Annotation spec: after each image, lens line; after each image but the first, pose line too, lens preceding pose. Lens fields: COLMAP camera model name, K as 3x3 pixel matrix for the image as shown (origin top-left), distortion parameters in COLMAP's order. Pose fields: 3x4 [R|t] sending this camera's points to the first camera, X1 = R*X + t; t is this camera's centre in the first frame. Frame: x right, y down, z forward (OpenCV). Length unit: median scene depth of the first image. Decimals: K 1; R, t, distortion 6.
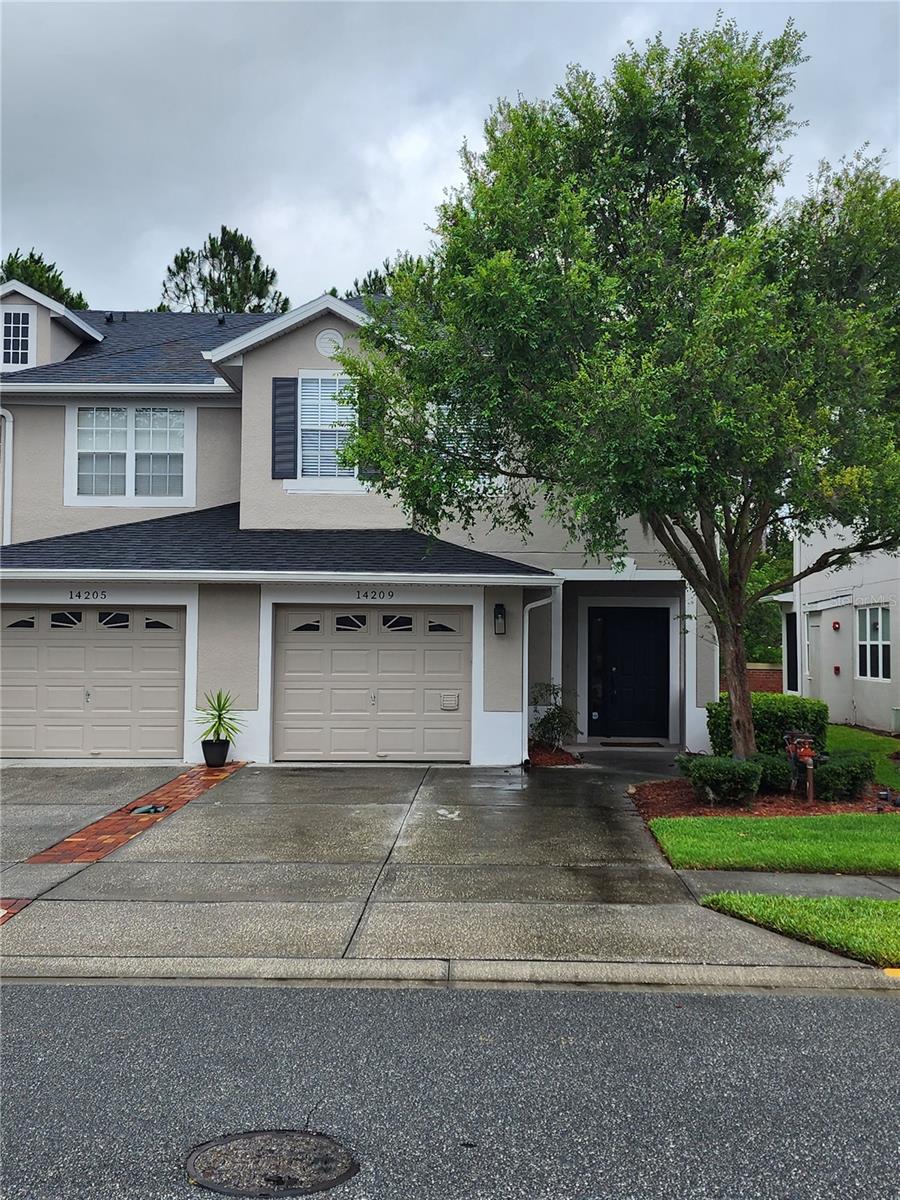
lens RADIAL K [[801.7, 0, 450.1], [0, 801.7, 597.7], [0, 0, 1]] dist [0.034738, -0.017019]
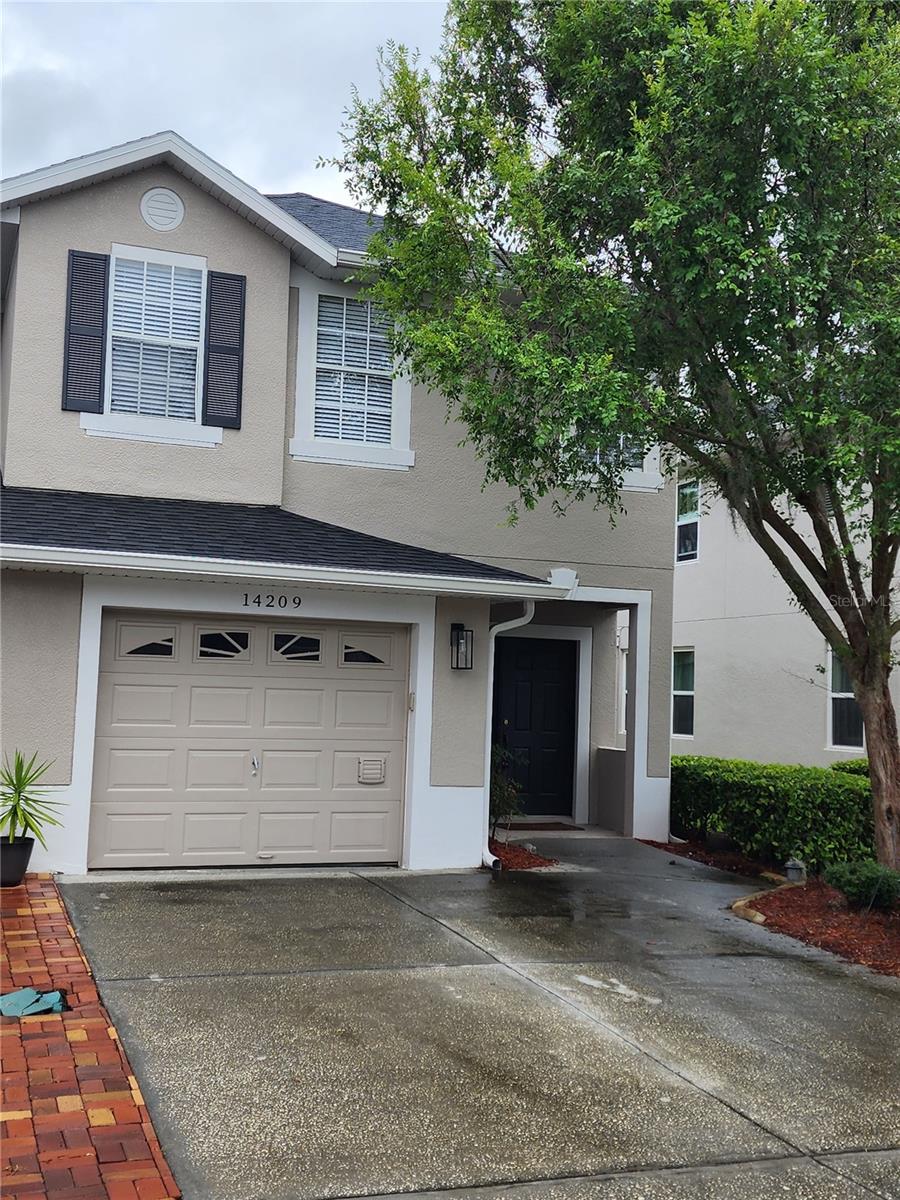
lens RADIAL K [[1048.4, 0, 449.3], [0, 1048.4, 604.2], [0, 0, 1]] dist [0.032471, -0.000482]
pose [[0.966940, 0.045913, 0.250835, -0.160738], [-0.041059, 0.998855, -0.024557, 0.013346], [-0.251675, 0.013446, 0.967718, 0.163595]]
